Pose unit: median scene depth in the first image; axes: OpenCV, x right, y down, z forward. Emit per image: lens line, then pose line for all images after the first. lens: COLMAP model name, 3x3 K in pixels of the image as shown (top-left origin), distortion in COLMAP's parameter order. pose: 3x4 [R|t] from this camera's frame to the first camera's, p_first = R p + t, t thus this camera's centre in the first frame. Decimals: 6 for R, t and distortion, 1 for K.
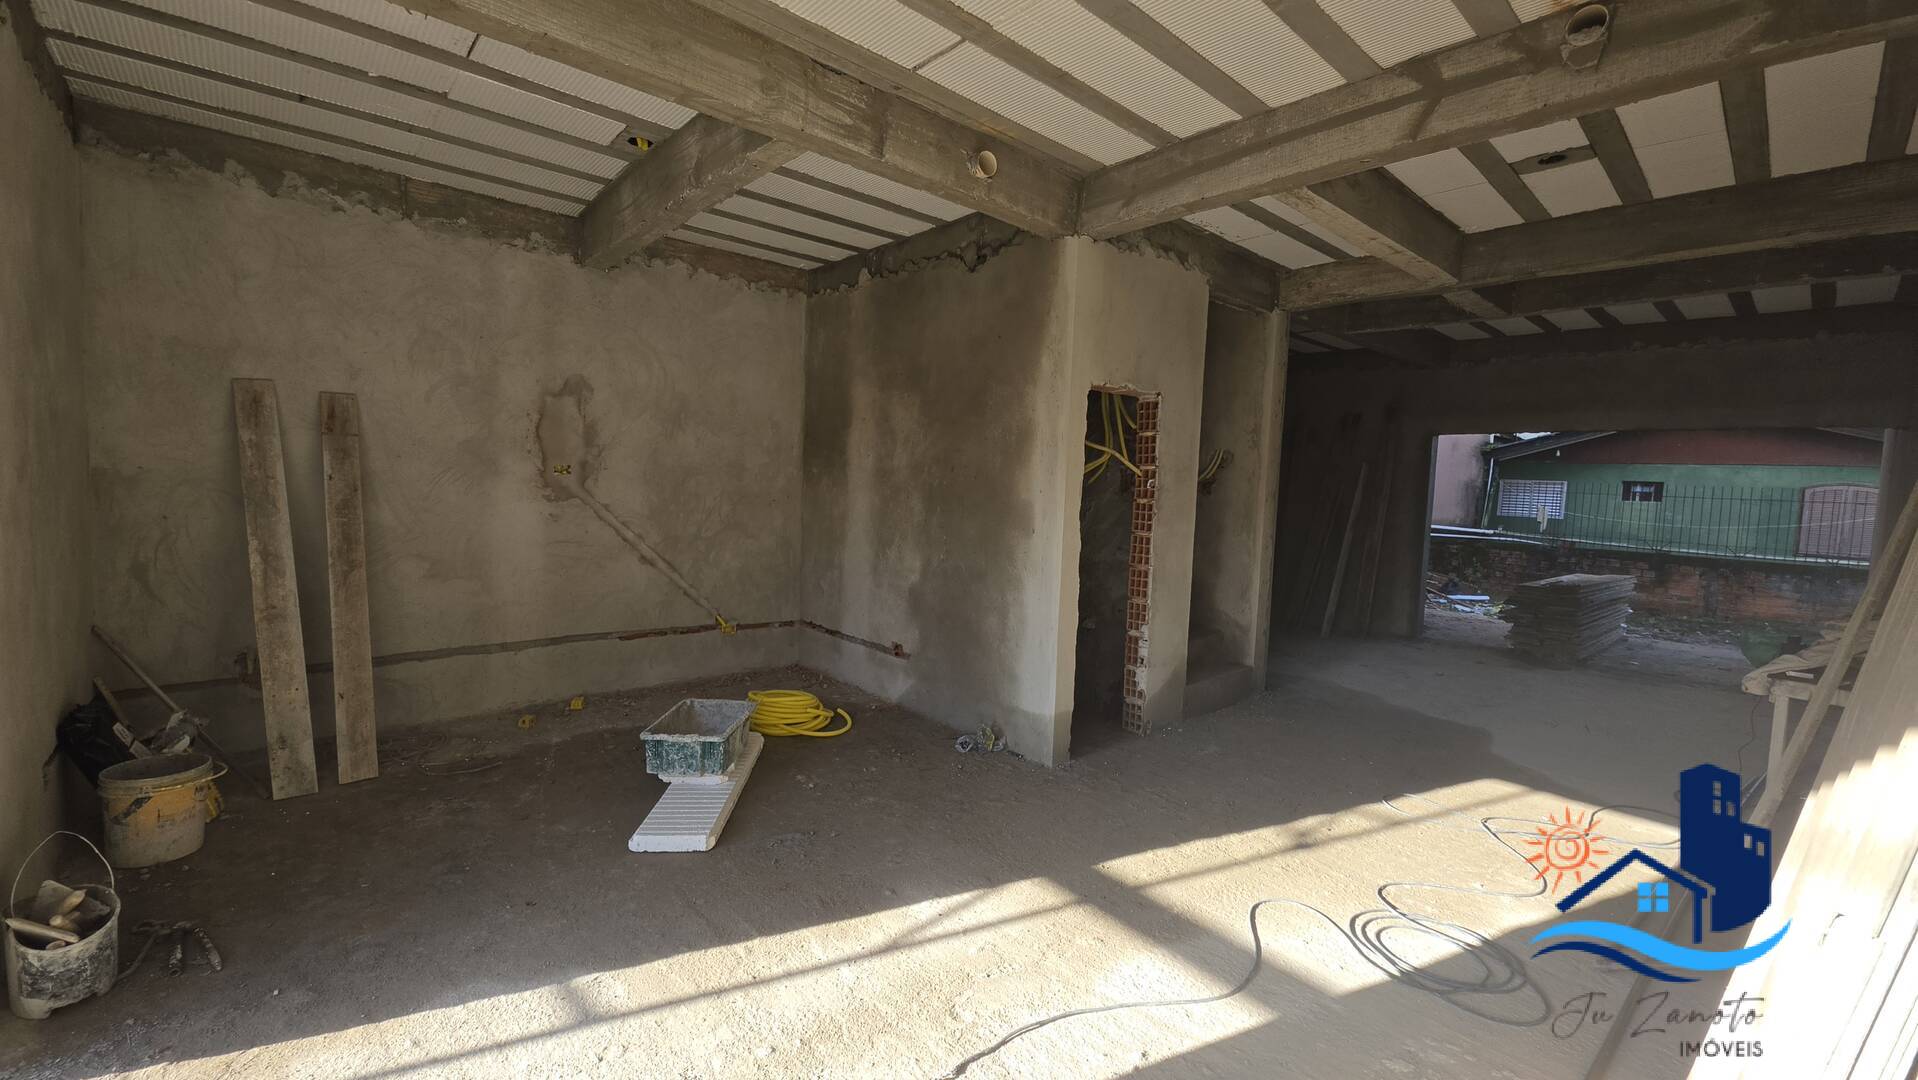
lens RADIAL K [[772.3, 0, 959.0], [0, 772.3, 540.0], [0, 0, 1]] dist [0.020256, -0.011298]
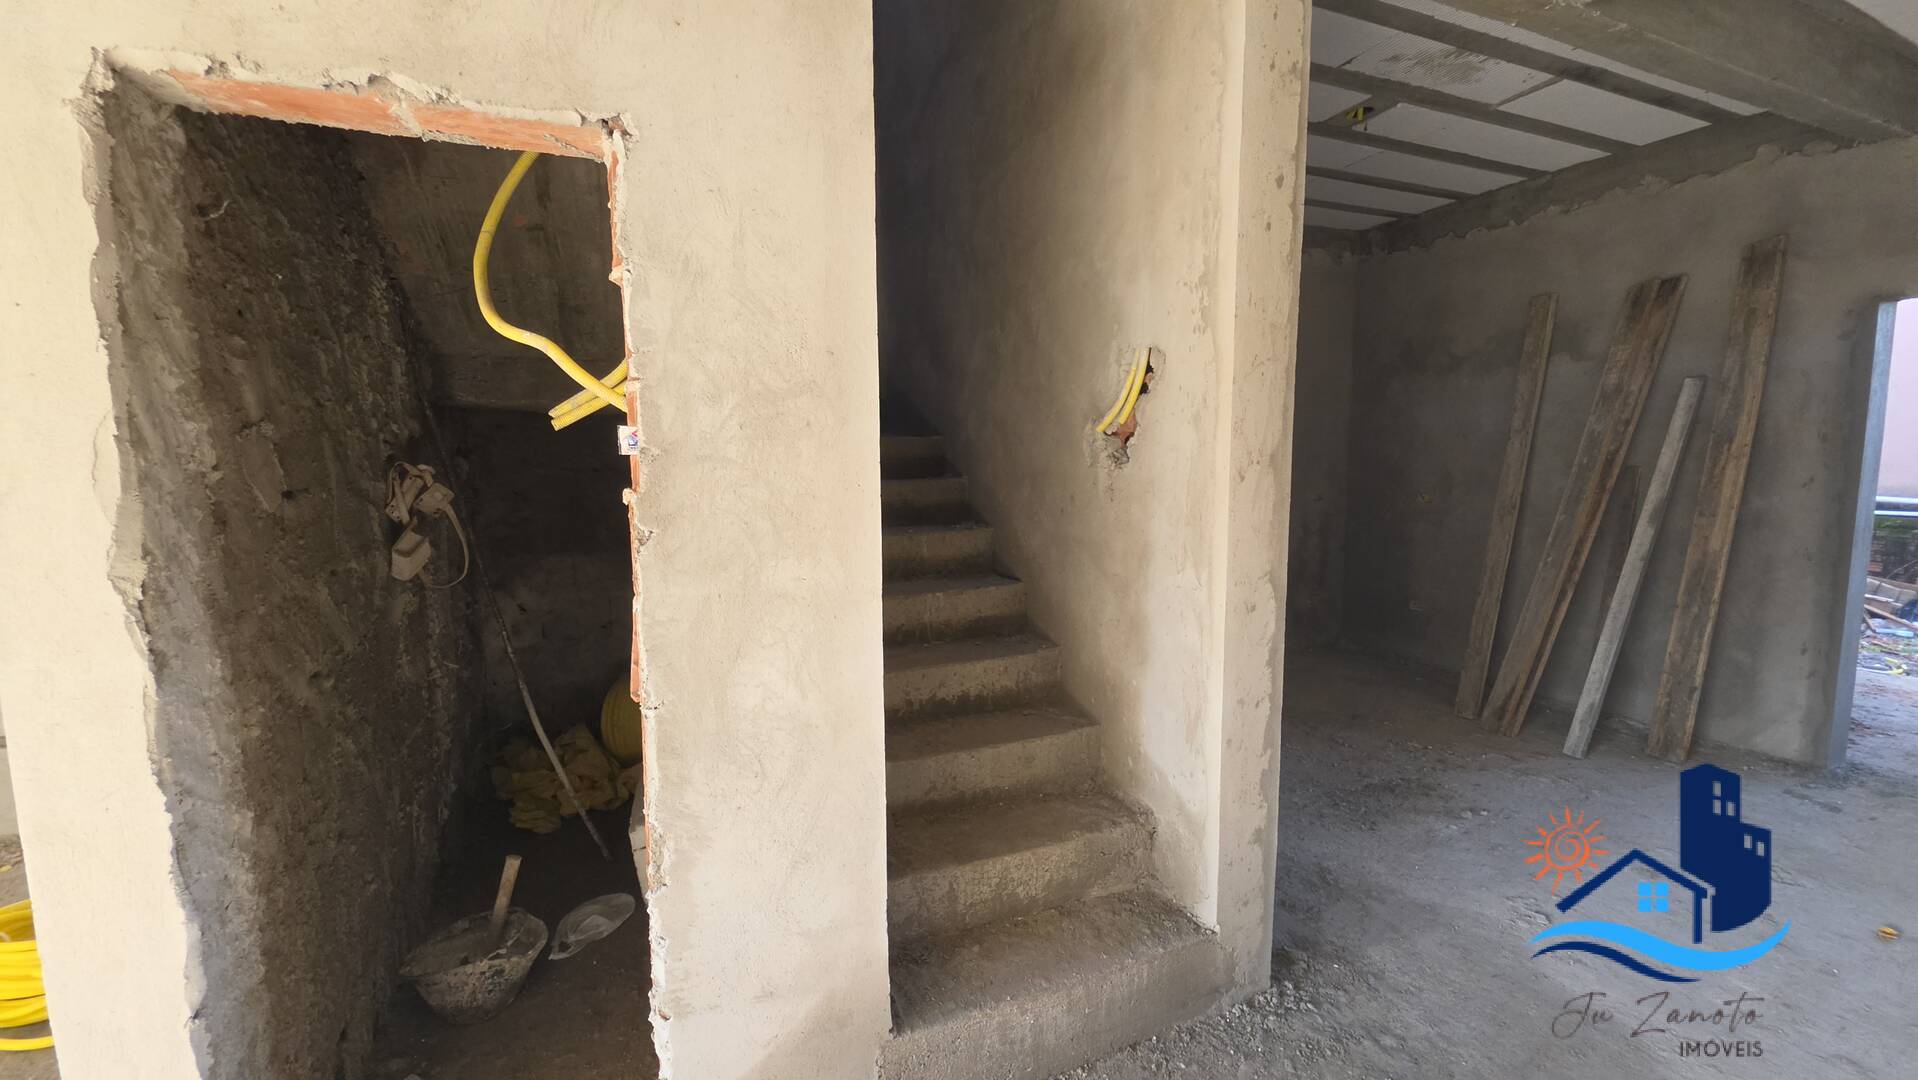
lens RADIAL K [[772.3, 0, 959.0], [0, 772.3, 540.0], [0, 0, 1]] dist [0.020256, -0.011298]
pose [[0.947288, -0.010978, -0.320194, 0.379297], [0.019401, 0.999544, 0.023128, -0.031921], [0.319794, -0.028121, 0.947070, 0.611847]]
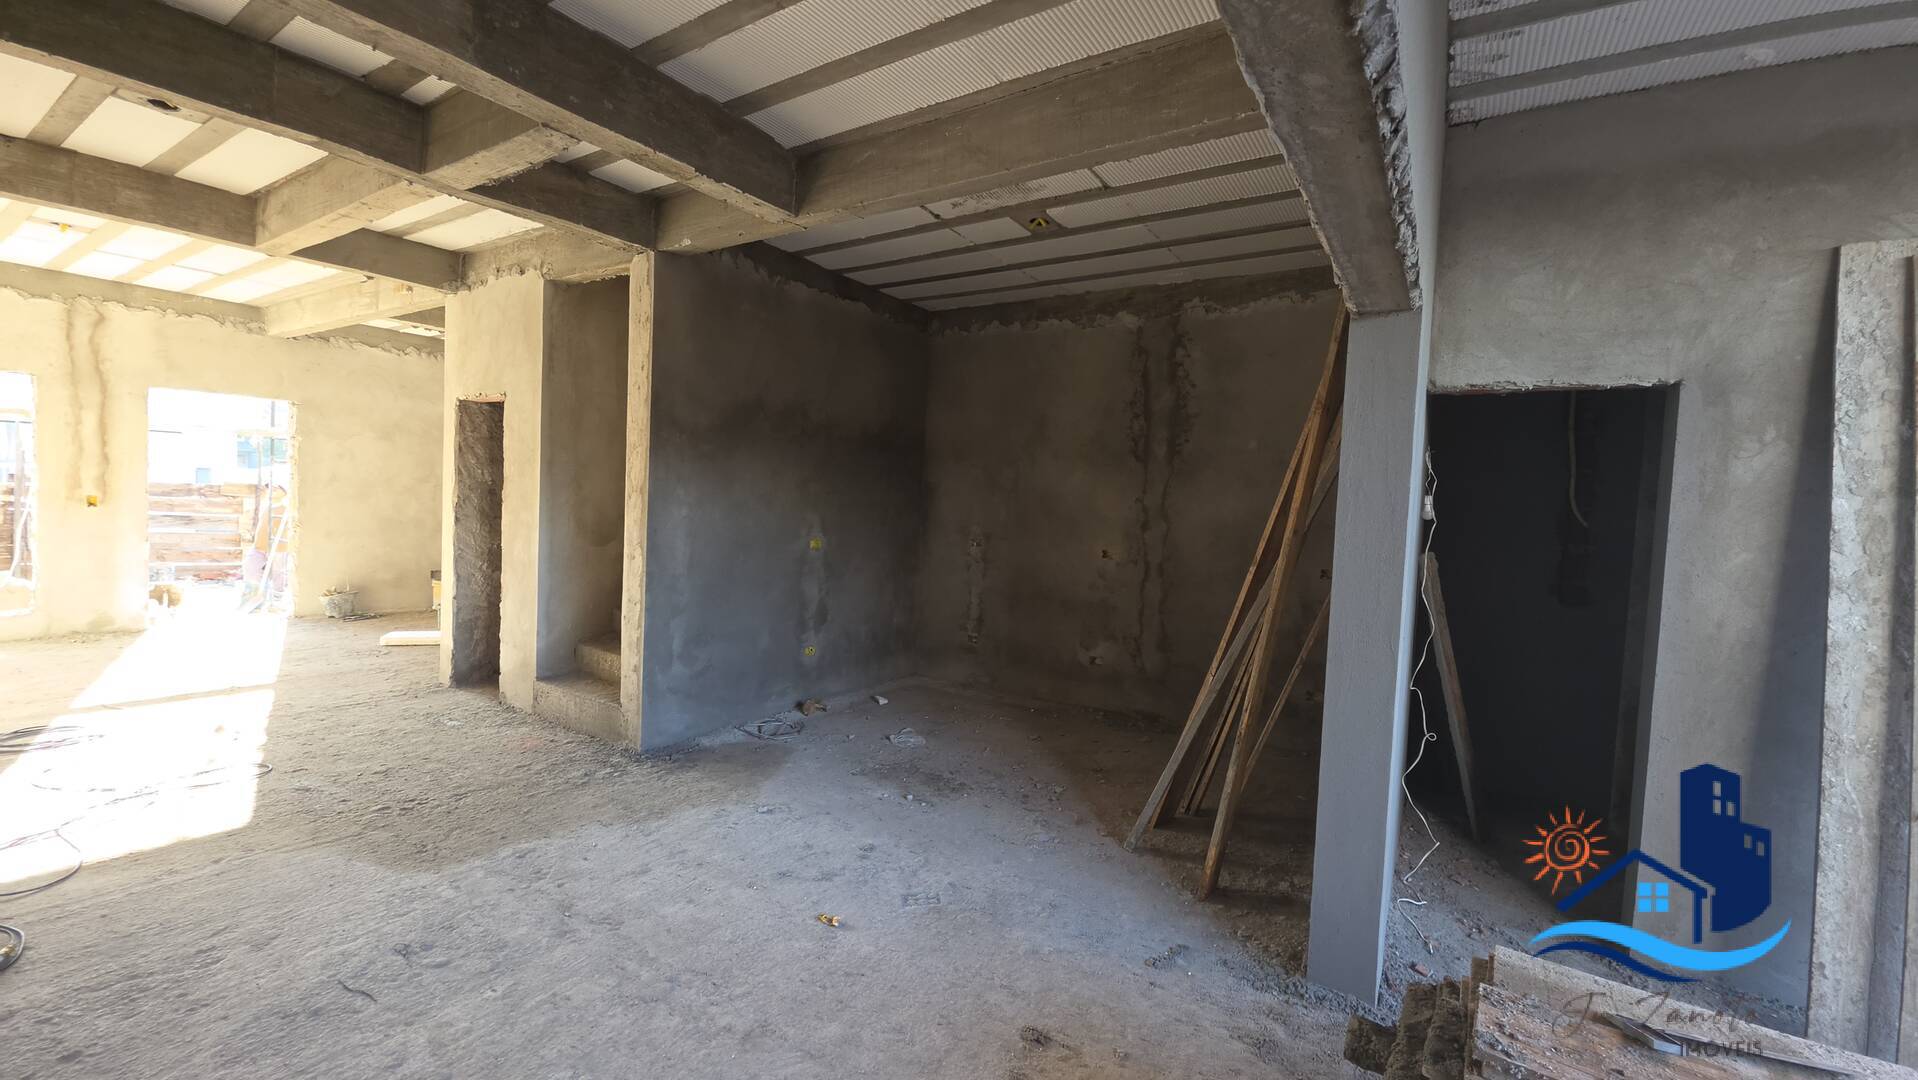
lens RADIAL K [[772.3, 0, 959.0], [0, 772.3, 540.0], [0, 0, 1]] dist [0.020256, -0.011298]
pose [[0.247639, 0.019135, -0.968664, 1.176966], [-0.116291, 0.993164, -0.010110, -0.036632], [0.961848, 0.115150, 0.248171, 1.081924]]
